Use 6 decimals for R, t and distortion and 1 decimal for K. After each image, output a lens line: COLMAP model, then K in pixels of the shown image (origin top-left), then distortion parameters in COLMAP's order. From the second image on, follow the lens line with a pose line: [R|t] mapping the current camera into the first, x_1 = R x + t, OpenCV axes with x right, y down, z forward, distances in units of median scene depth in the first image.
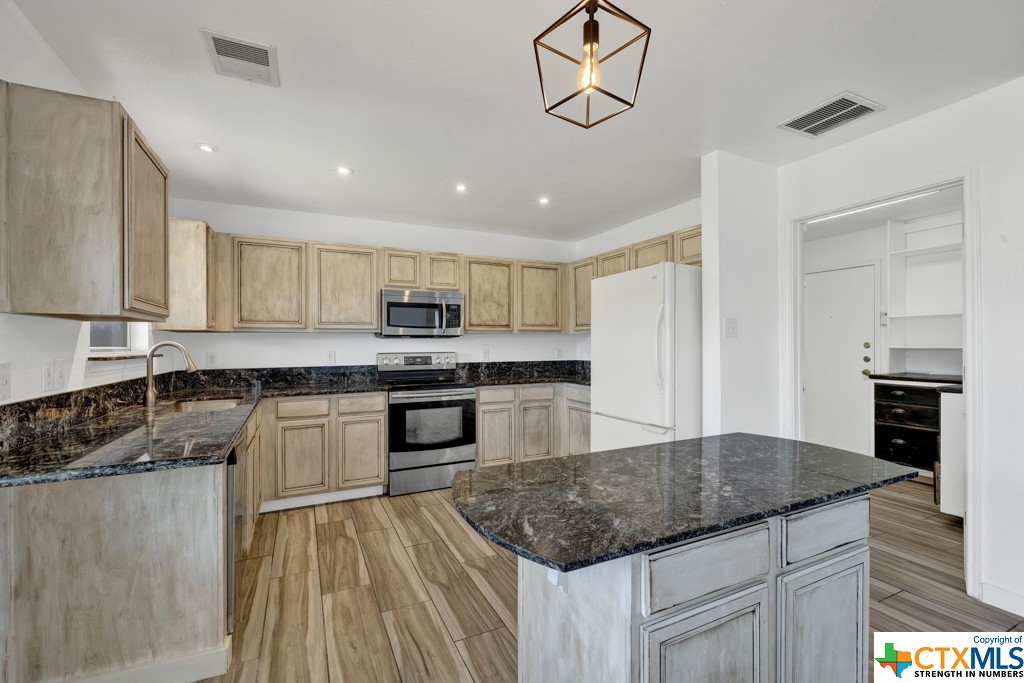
lens RADIAL K [[439.2, 0, 505.3], [0, 439.2, 337.9], [0, 0, 1]] dist [0.005026, -0.000196]
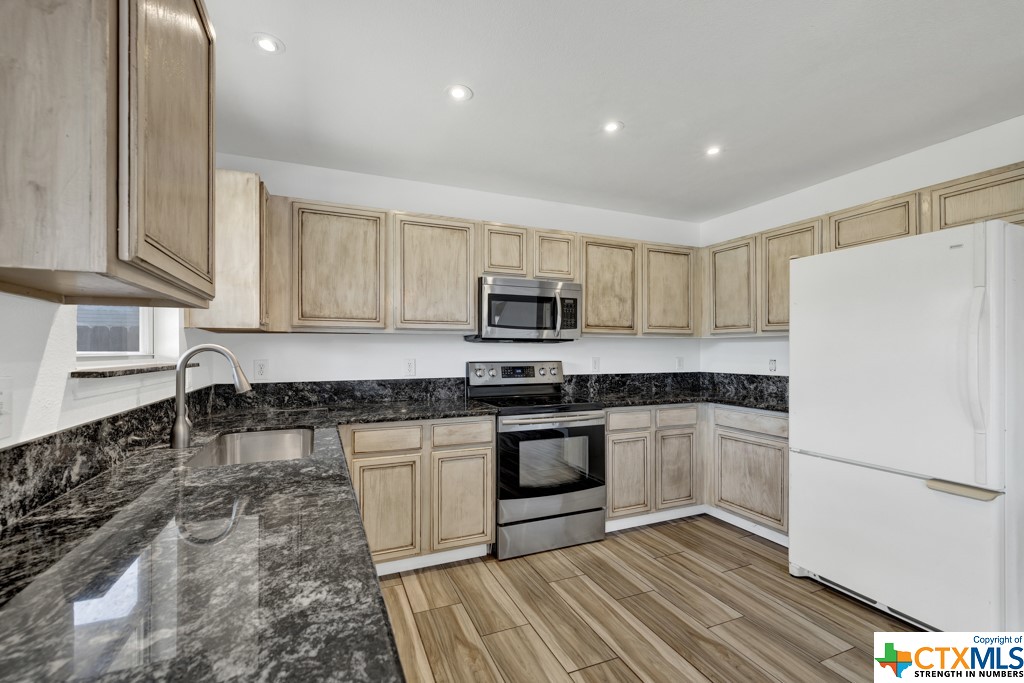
lens RADIAL K [[439.2, 0, 503.7], [0, 439.2, 344.2], [0, 0, 1]] dist [0.005026, -0.000196]
pose [[0.998814, 0.005661, -0.048362, -0.226974], [-0.005676, 0.999984, -0.000177, 0.004385], [0.048361, 0.000451, 0.998830, 0.283213]]
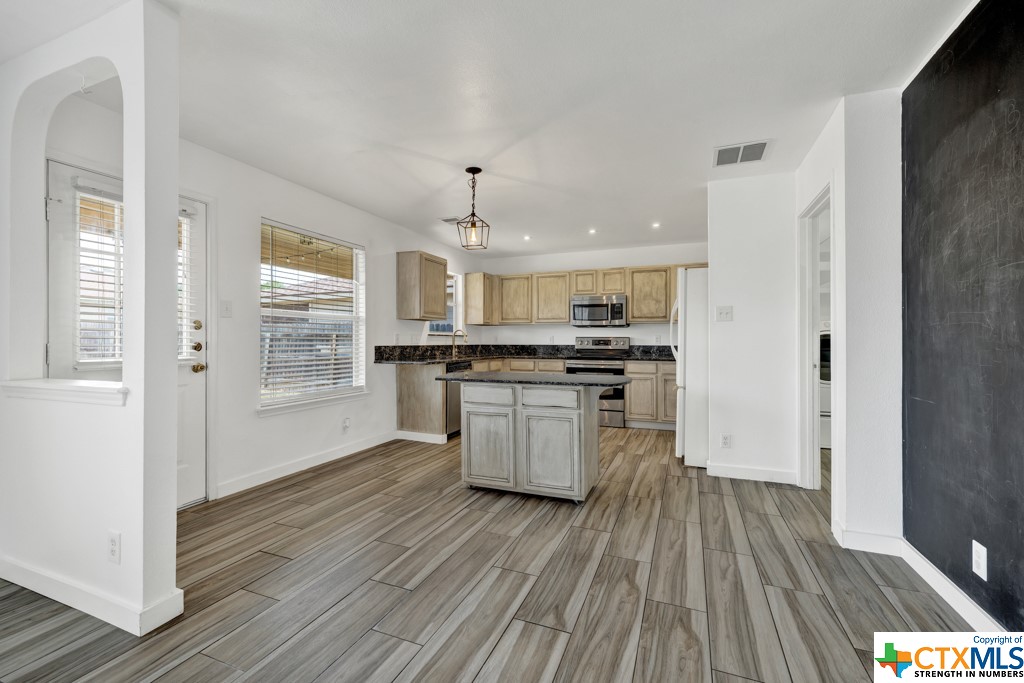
lens RADIAL K [[439.2, 0, 504.1], [0, 439.2, 331.4], [0, 0, 1]] dist [0.005026, -0.000196]
pose [[0.668298, -0.005396, -0.743874, 0.829341], [0.002078, 0.999983, -0.005386, 0.025537], [0.743891, 0.002054, 0.668298, -0.282311]]
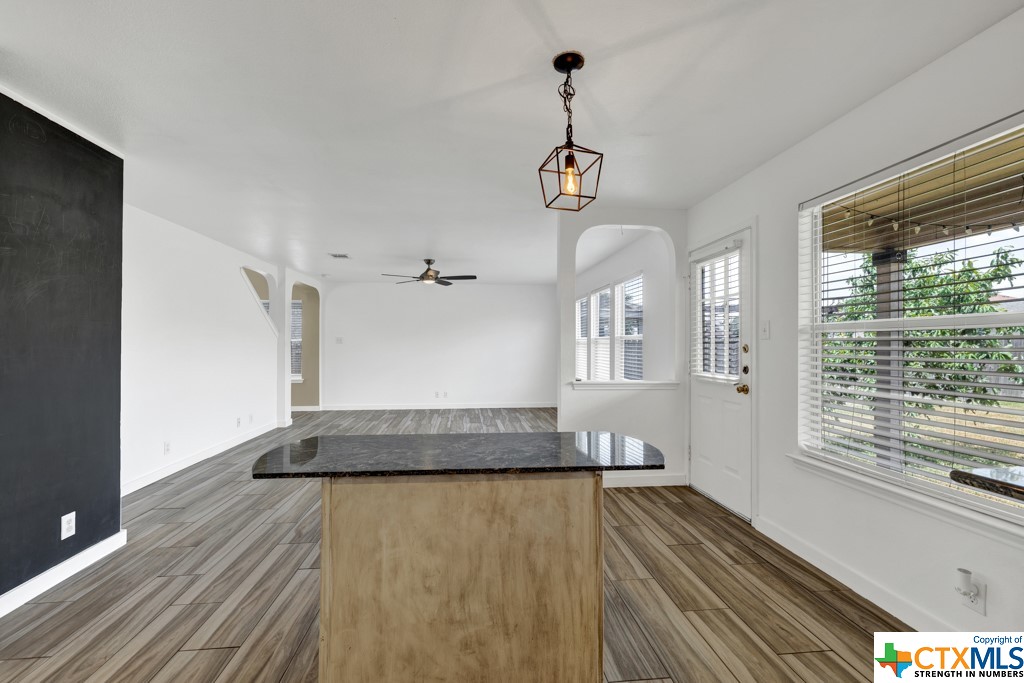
lens RADIAL K [[439.2, 0, 504.1], [0, 439.2, 347.9], [0, 0, 1]] dist [0.005026, -0.000196]
pose [[-0.939331, 0.007346, 0.342934, -0.043115], [0.004007, 0.999937, -0.010445, 0.013218], [-0.342989, -0.008437, -0.939302, 0.835457]]
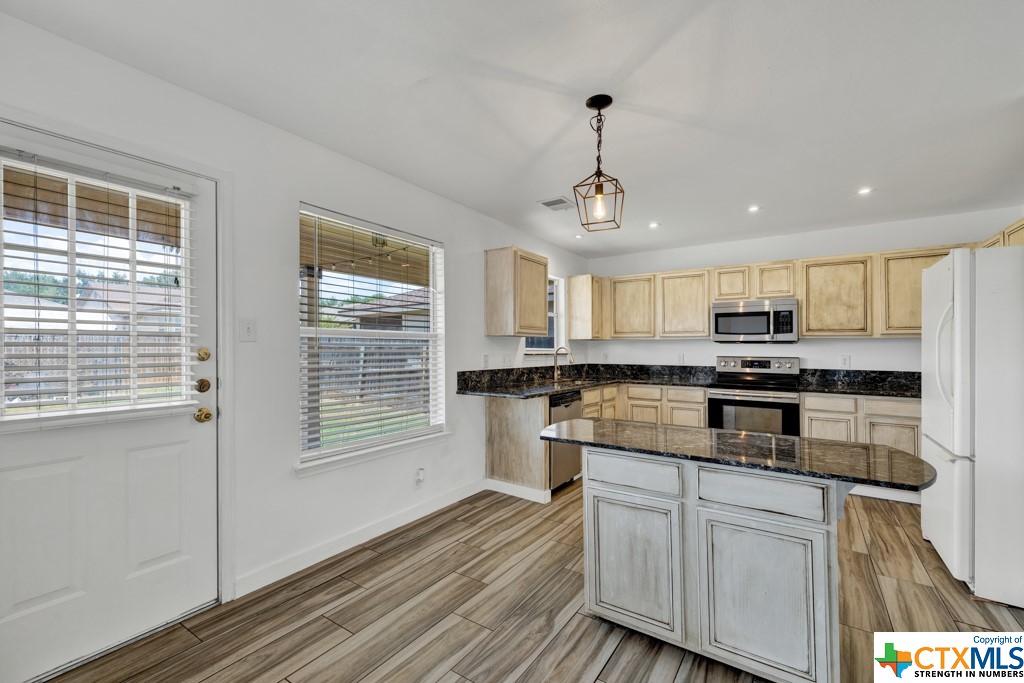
lens RADIAL K [[439.2, 0, 506.9], [0, 439.2, 340.9], [0, 0, 1]] dist [0.005026, -0.000196]
pose [[0.506234, -0.006155, -0.862374, 0.523392], [0.005531, 0.999977, -0.003890, -0.005921], [0.862379, -0.002801, 0.506256, -0.103758]]
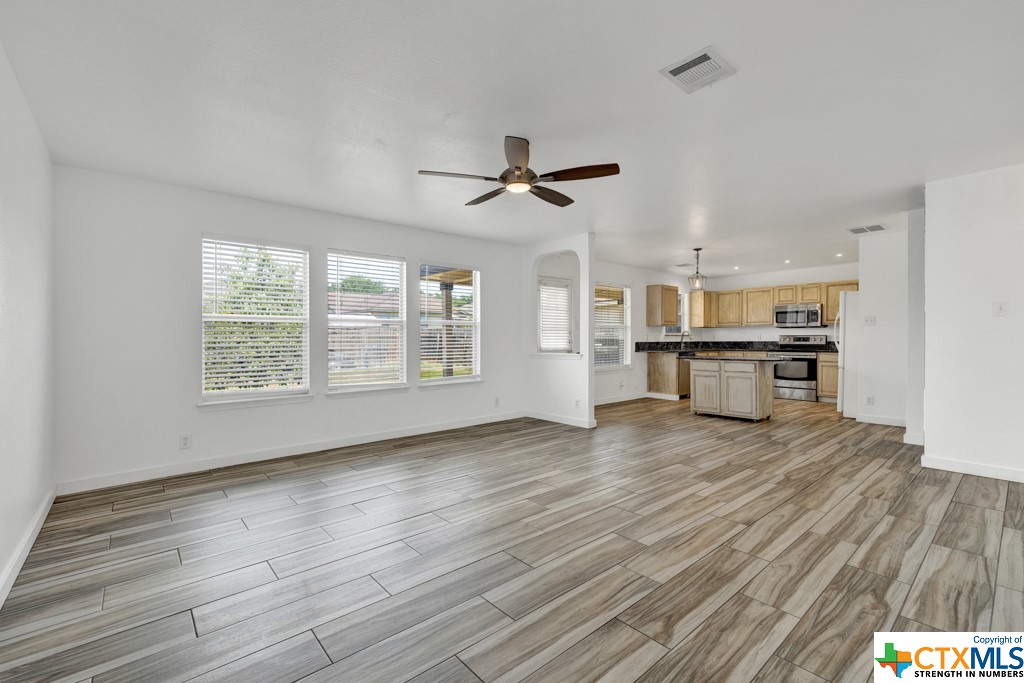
lens RADIAL K [[439.2, 0, 509.3], [0, 439.2, 348.4], [0, 0, 1]] dist [0.005026, -0.000196]
pose [[0.263250, 0.027761, -0.964328, 1.638650], [0.014582, 0.999357, 0.032750, 0.009357], [0.964618, -0.022683, 0.262676, -0.933833]]
